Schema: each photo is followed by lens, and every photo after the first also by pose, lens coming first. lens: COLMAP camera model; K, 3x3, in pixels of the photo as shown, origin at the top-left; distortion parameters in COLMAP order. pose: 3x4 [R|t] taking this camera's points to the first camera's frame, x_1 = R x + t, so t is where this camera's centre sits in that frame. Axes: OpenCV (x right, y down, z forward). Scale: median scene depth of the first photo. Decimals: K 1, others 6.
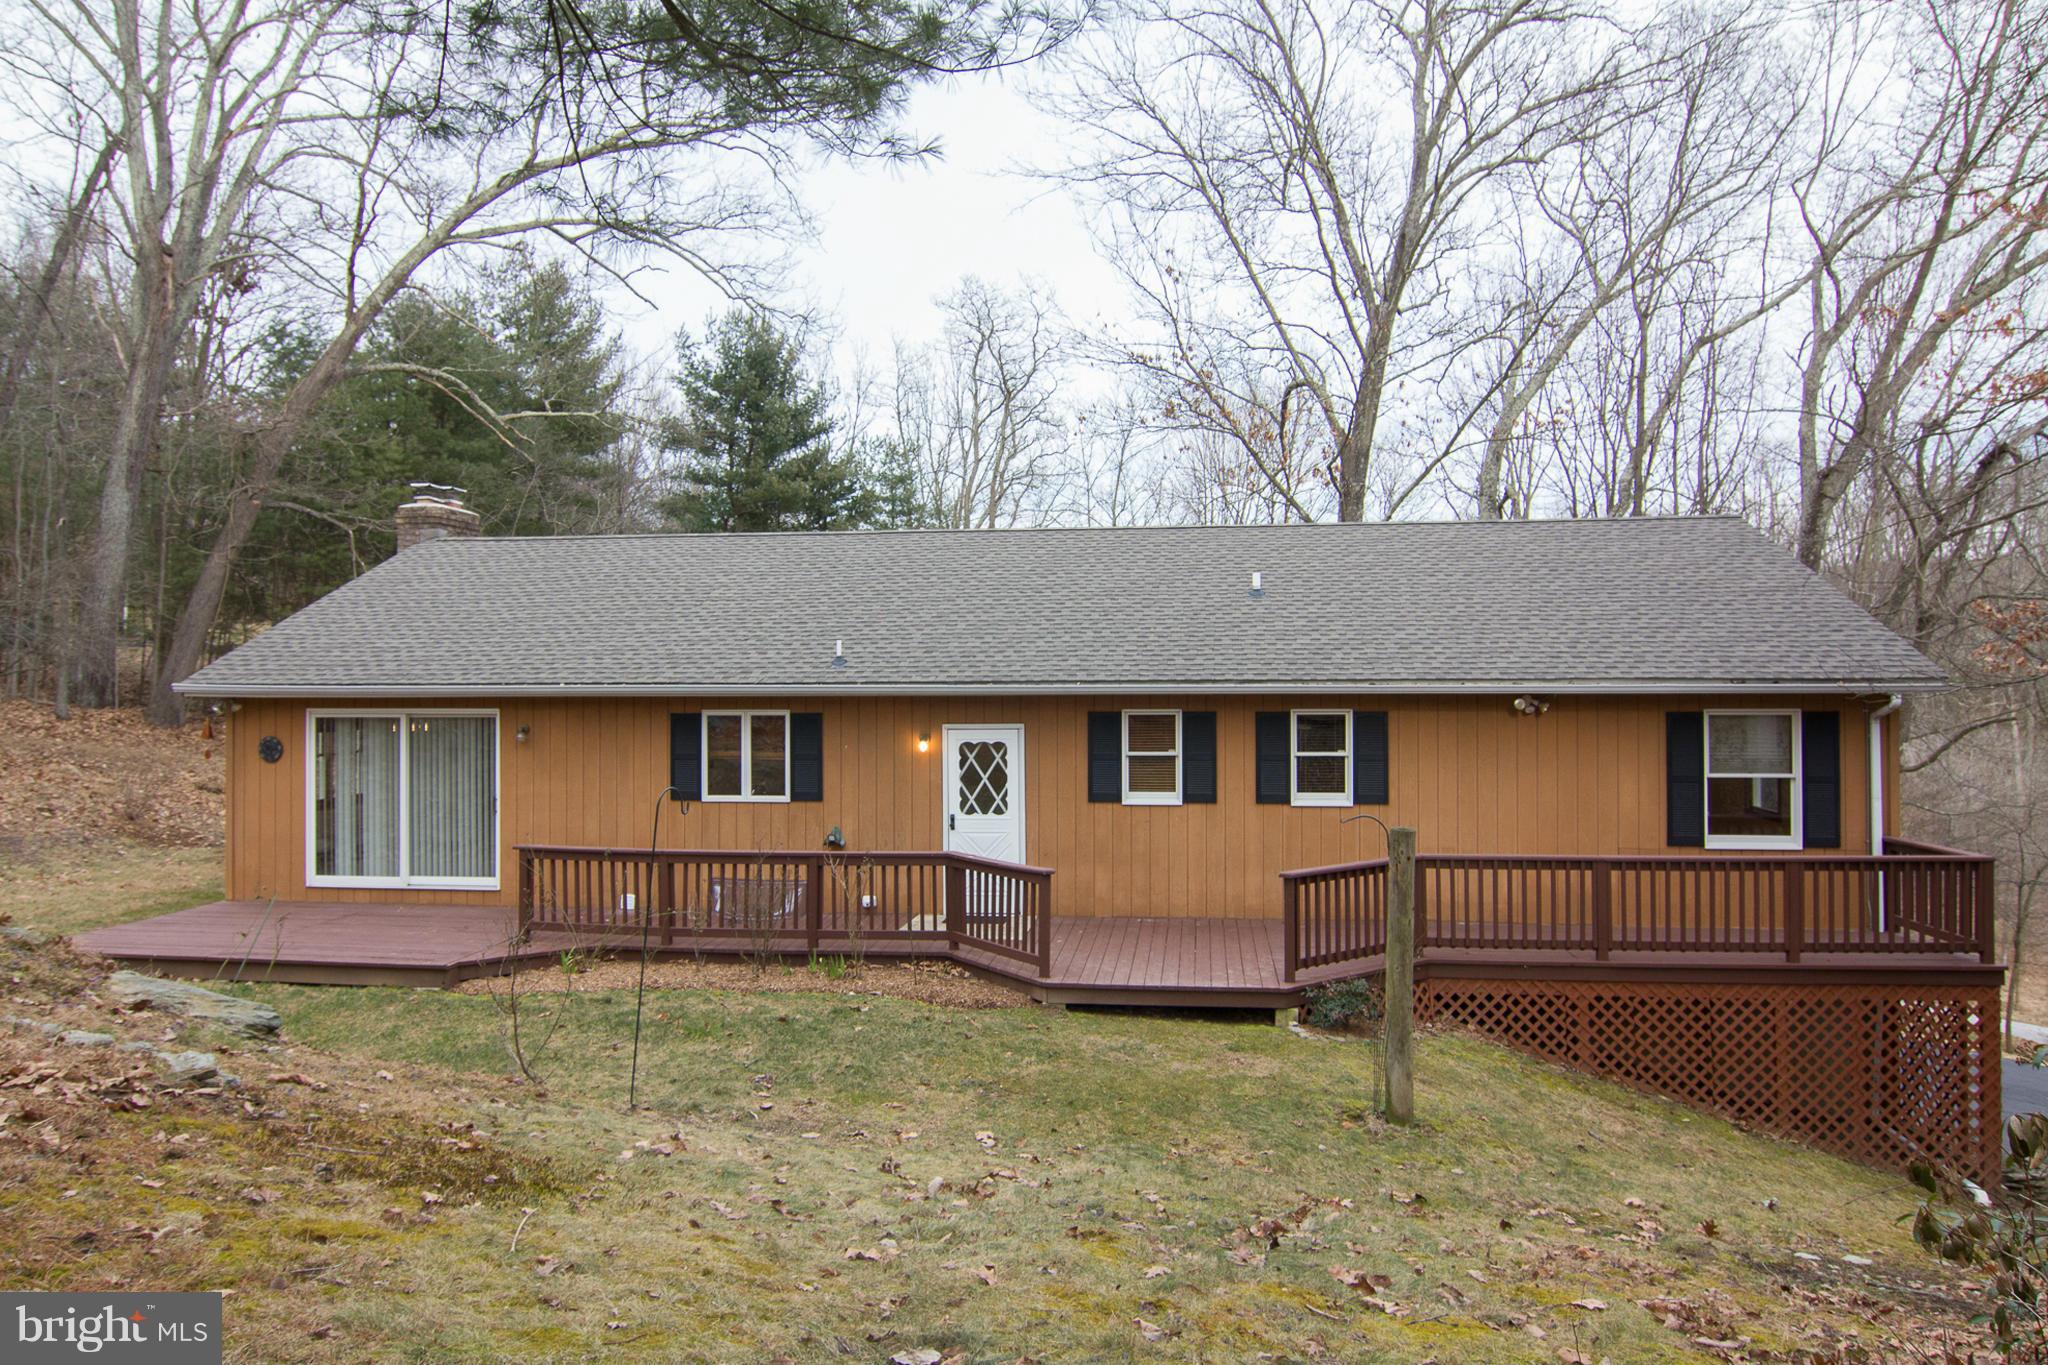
lens RADIAL K [[1375.4, 0, 1033.1], [0, 1375.4, 643.8], [0, 0, 1]] dist [-0.004780, -0.000606]
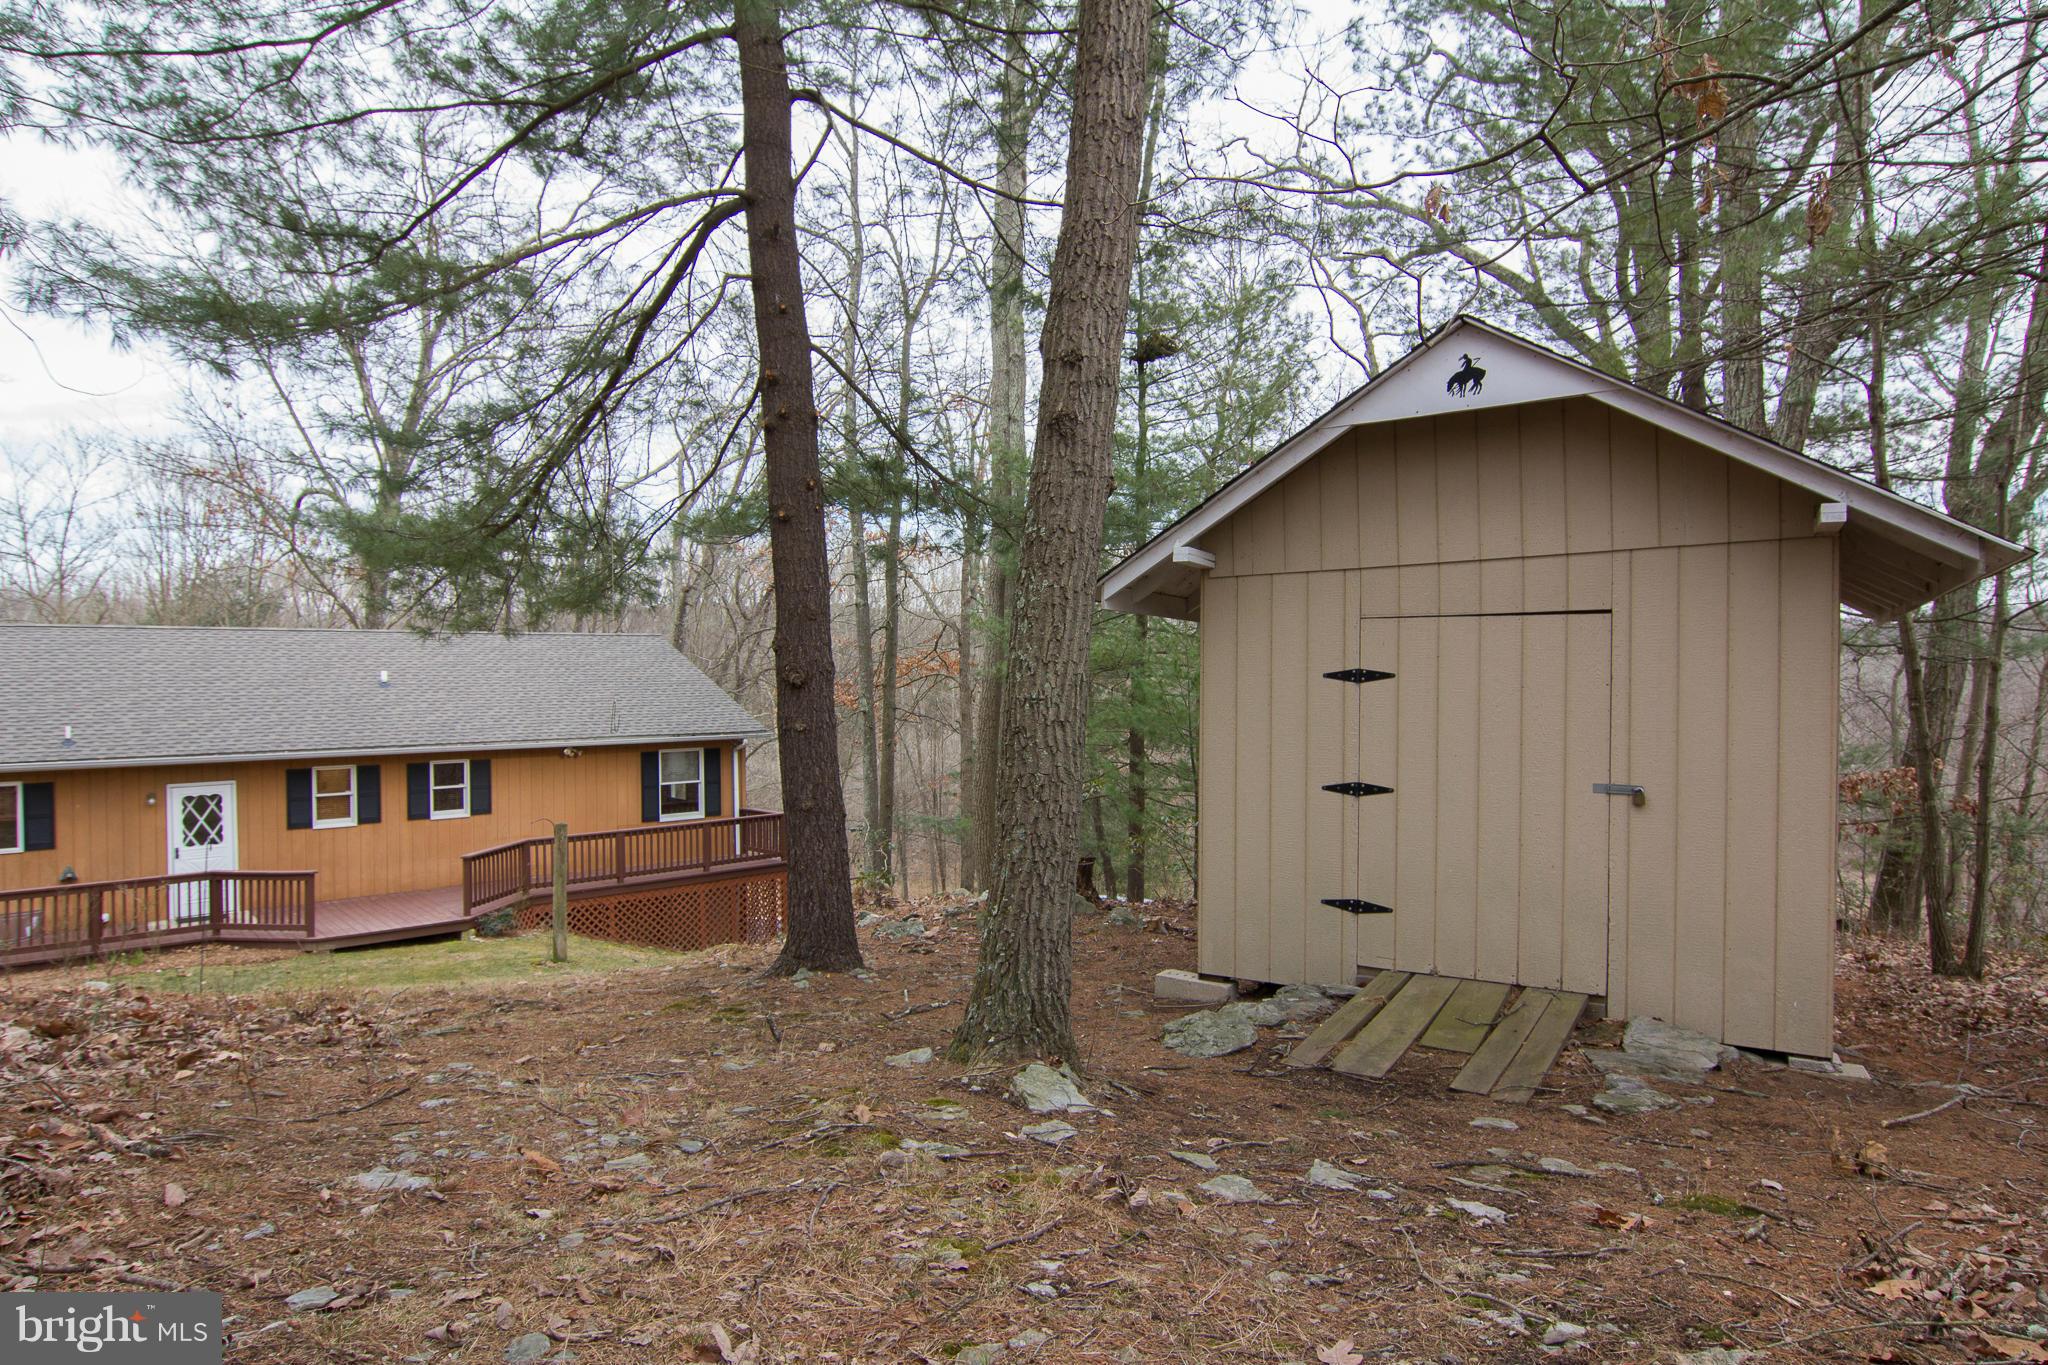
lens RADIAL K [[1220.9, 0, 1026.6], [0, 1220.9, 679.3], [0, 0, 1]] dist [-0.006290, -0.004129]
pose [[0.673183, -0.007784, 0.739435, -0.410611], [-0.008240, 0.999804, 0.018027, -0.082810], [-0.739430, -0.018229, 0.672987, -0.510403]]
